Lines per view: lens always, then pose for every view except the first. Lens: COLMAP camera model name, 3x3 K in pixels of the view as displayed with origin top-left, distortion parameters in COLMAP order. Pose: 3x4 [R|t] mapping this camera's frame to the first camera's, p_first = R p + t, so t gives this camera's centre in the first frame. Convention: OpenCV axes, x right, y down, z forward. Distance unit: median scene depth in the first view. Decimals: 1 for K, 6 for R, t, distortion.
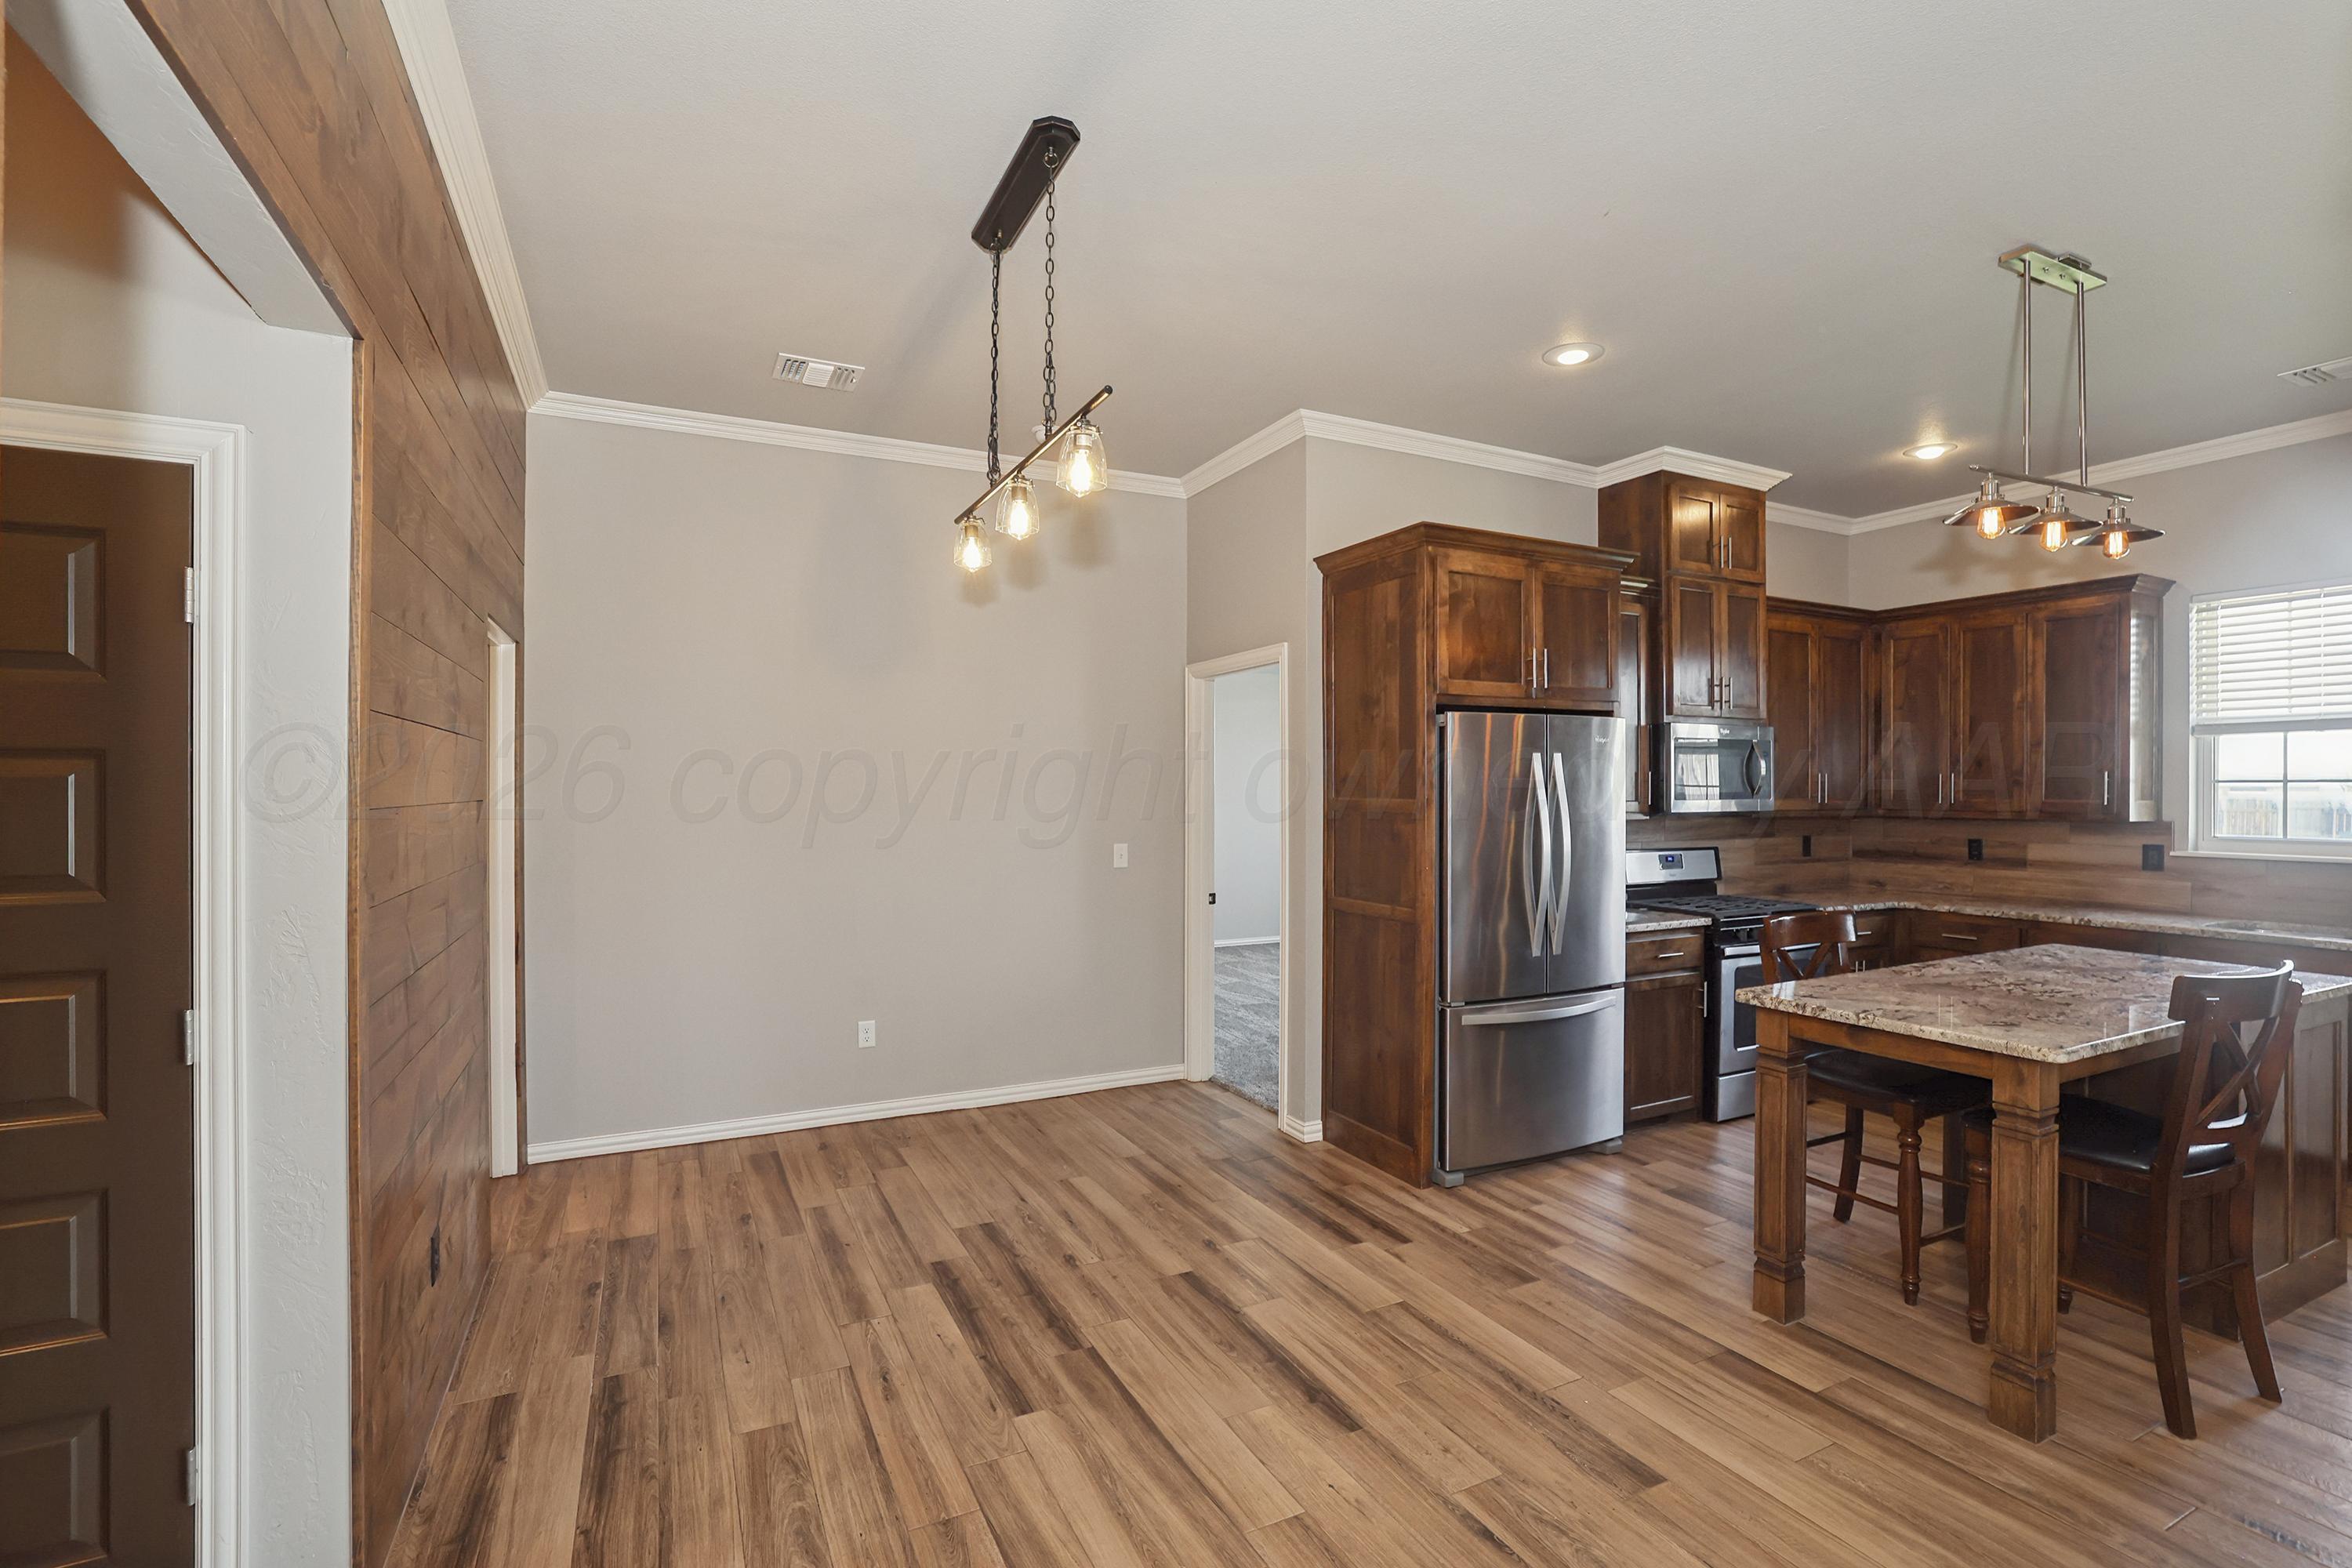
lens RADIAL K [[1058.4, 0, 1170.8], [0, 1058.4, 789.4], [0, 0, 1]] dist [-0.049808, 0.020588]
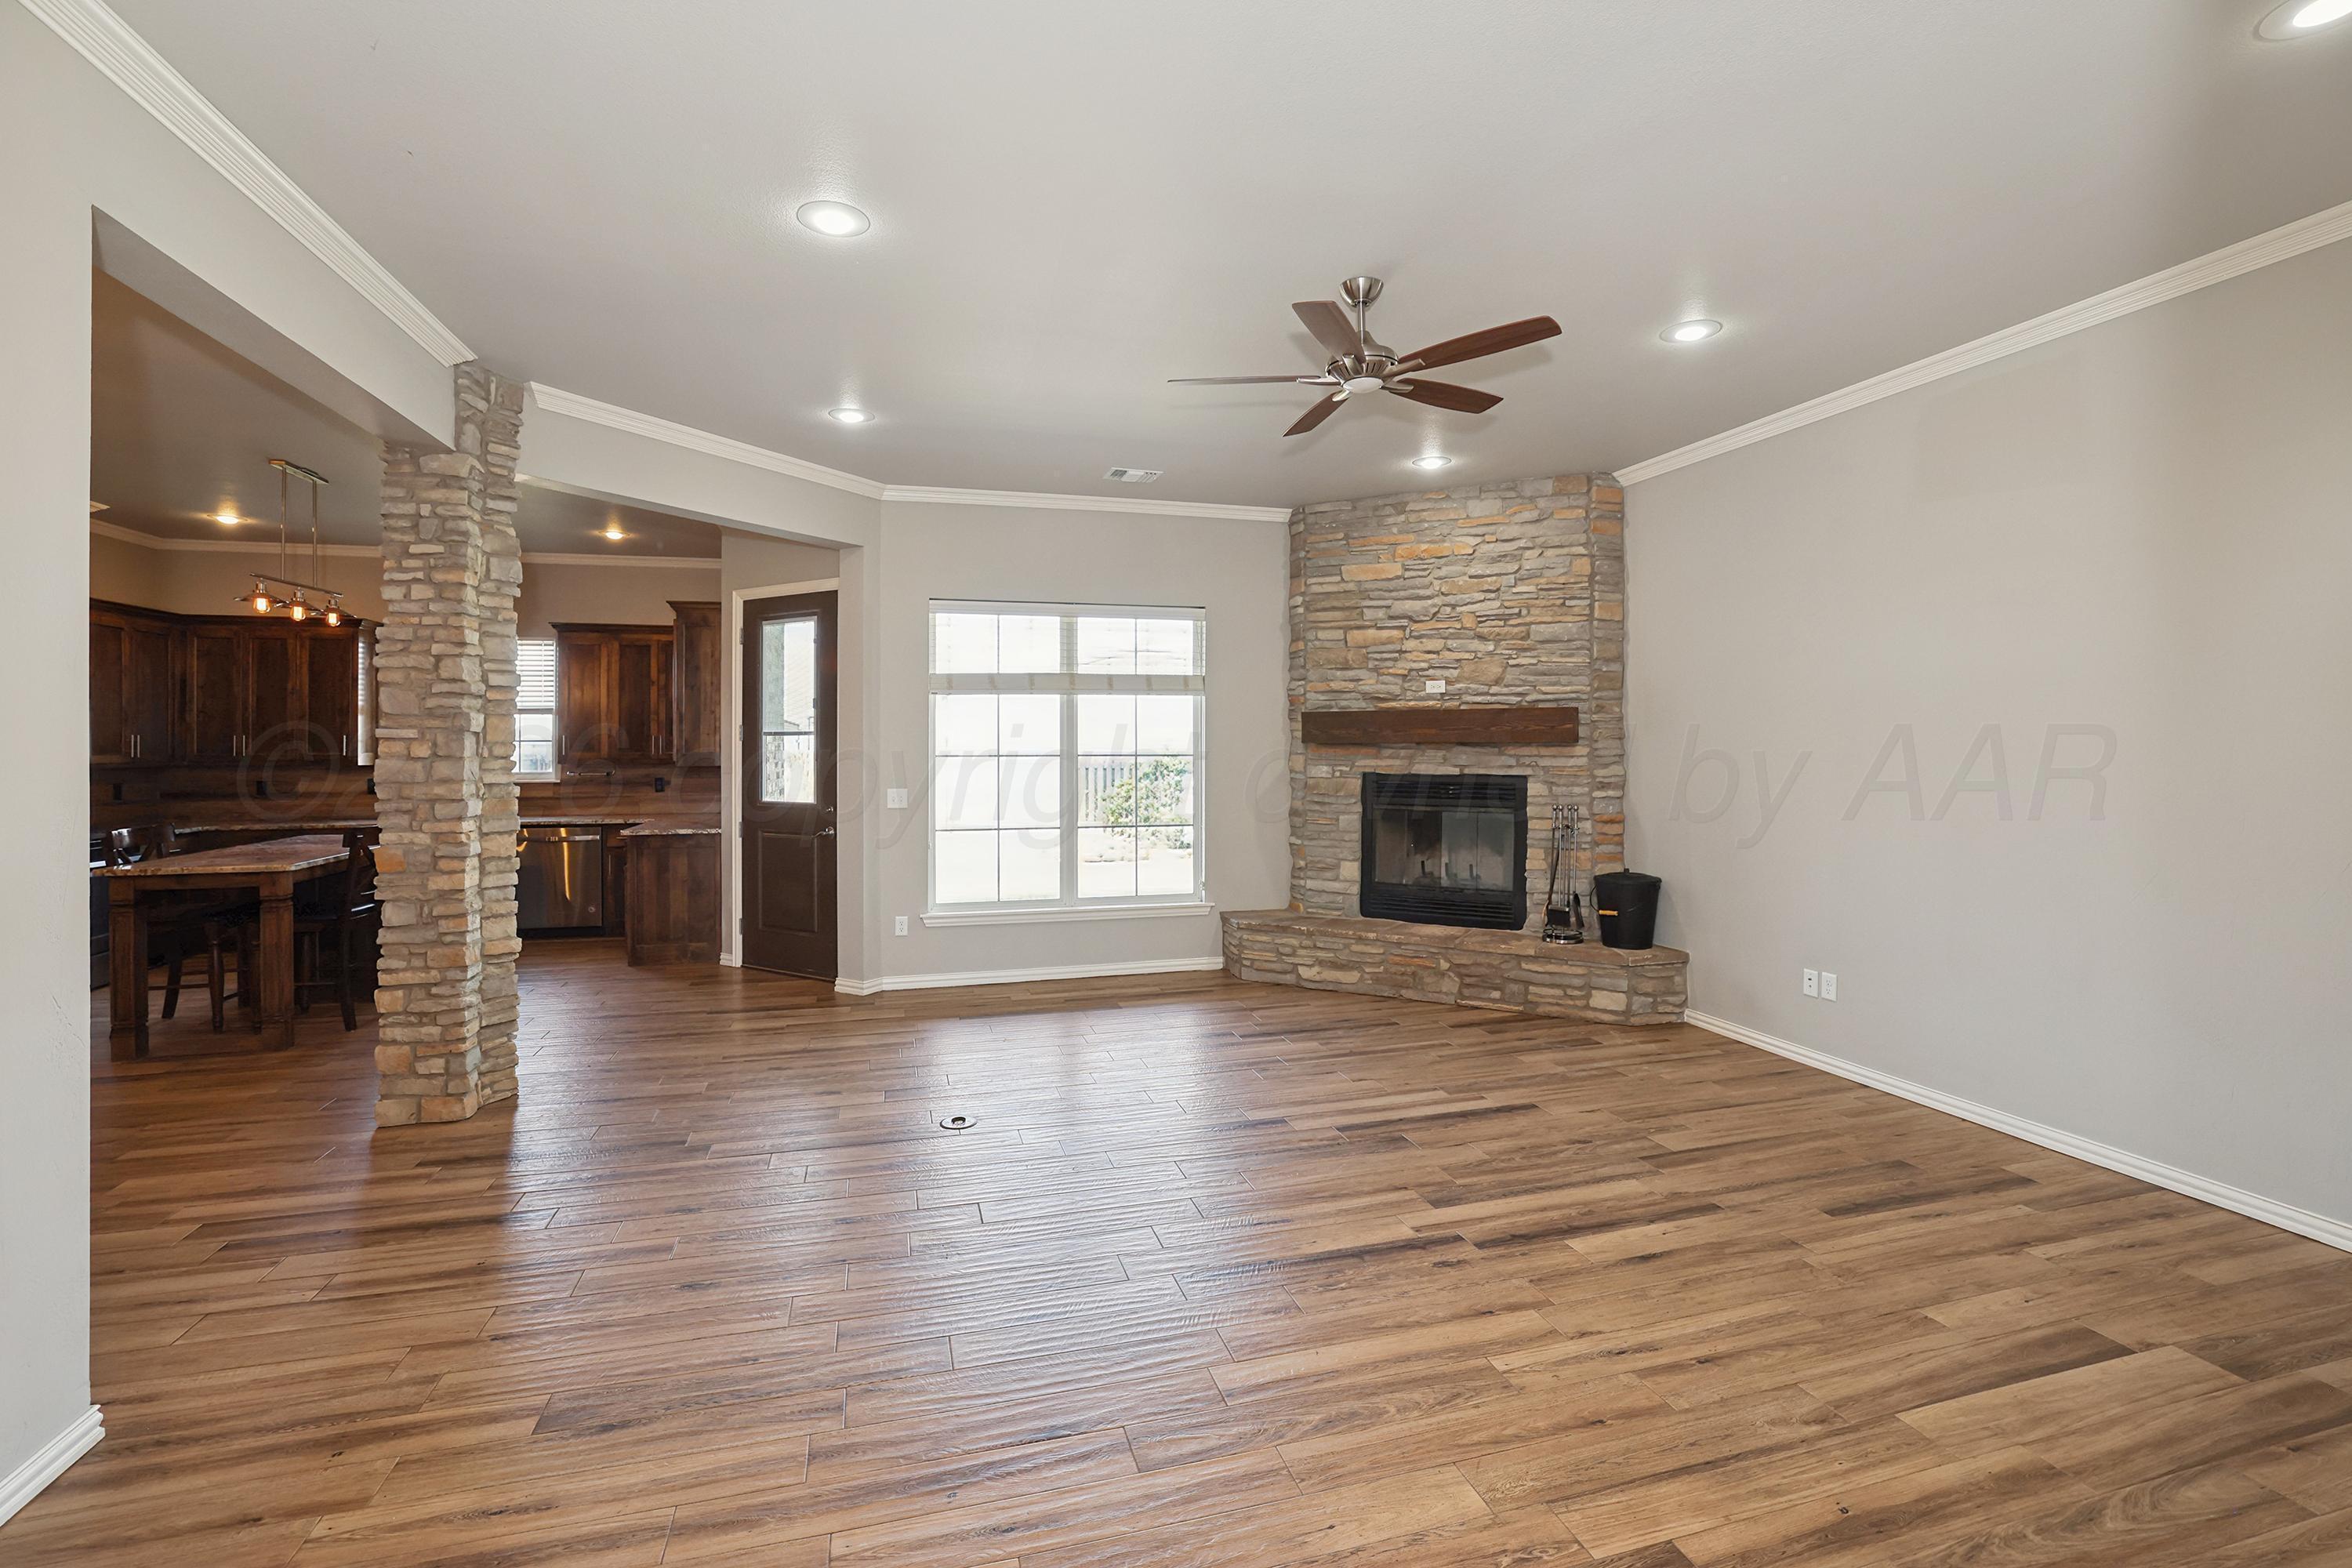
lens RADIAL K [[1026.1, 0, 1163.7], [0, 1026.1, 741.7], [0, 0, 1]] dist [-0.047471, 0.017668]
pose [[0.184506, 0.000295, 0.982831, -0.443923], [0.004150, 0.999991, -0.001079, 0.000976], [-0.982823, 0.004277, 0.184503, -0.611024]]
